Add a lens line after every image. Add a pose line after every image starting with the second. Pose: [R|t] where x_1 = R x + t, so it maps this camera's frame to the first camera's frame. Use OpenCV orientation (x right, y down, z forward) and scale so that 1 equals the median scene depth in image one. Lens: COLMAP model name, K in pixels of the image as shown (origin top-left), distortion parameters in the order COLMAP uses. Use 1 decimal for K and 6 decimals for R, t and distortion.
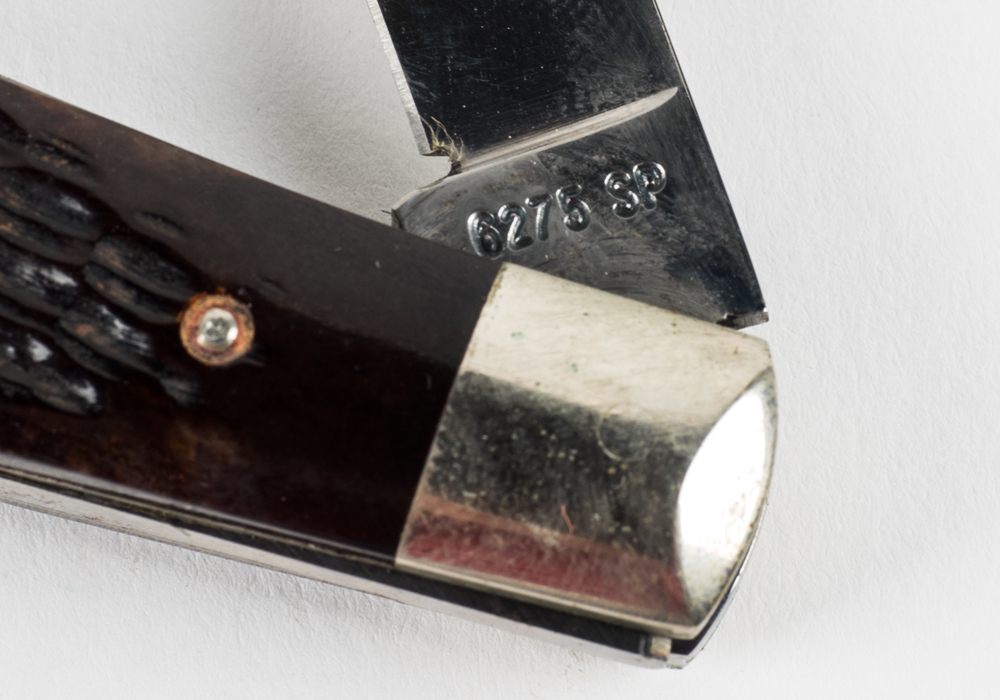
lens RADIAL K [[4924.6, 0, 500.0], [0, 4924.6, 350.0], [0, 0, 1]] dist [-0.058676, -0.609001]
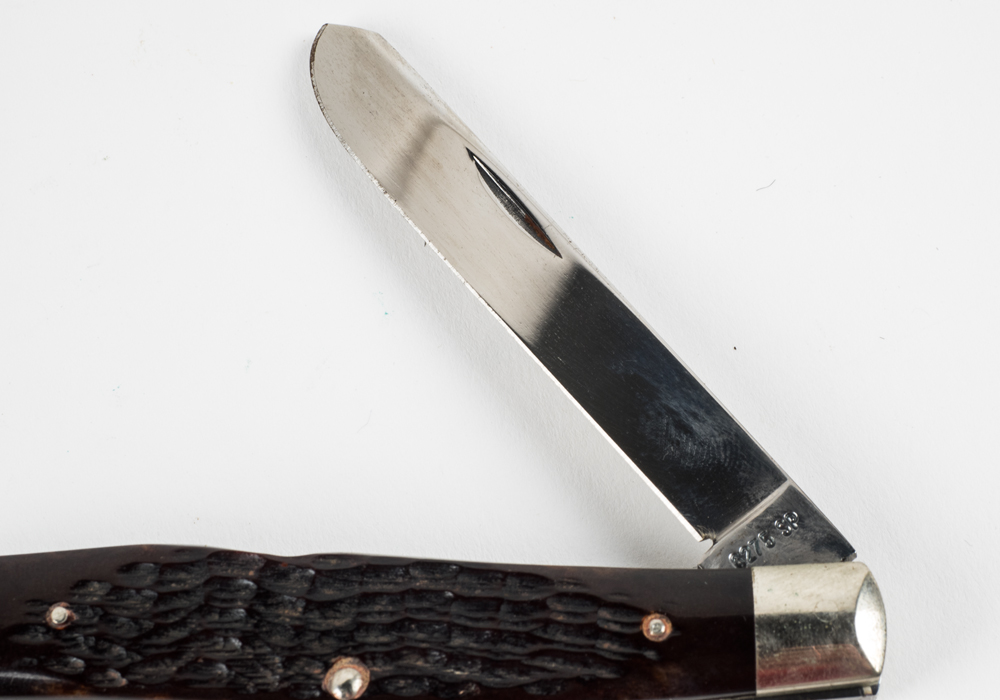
lens RADIAL K [[4924.6, 0, 500.0], [0, 4924.6, 350.0], [0, 0, 1]] dist [-0.058676, -0.609001]
pose [[0.934888, -0.319677, 0.154244, -0.463069], [0.341742, 0.928097, -0.147814, 0.202833], [-0.095900, 0.190901, 0.976914, -1.412101]]
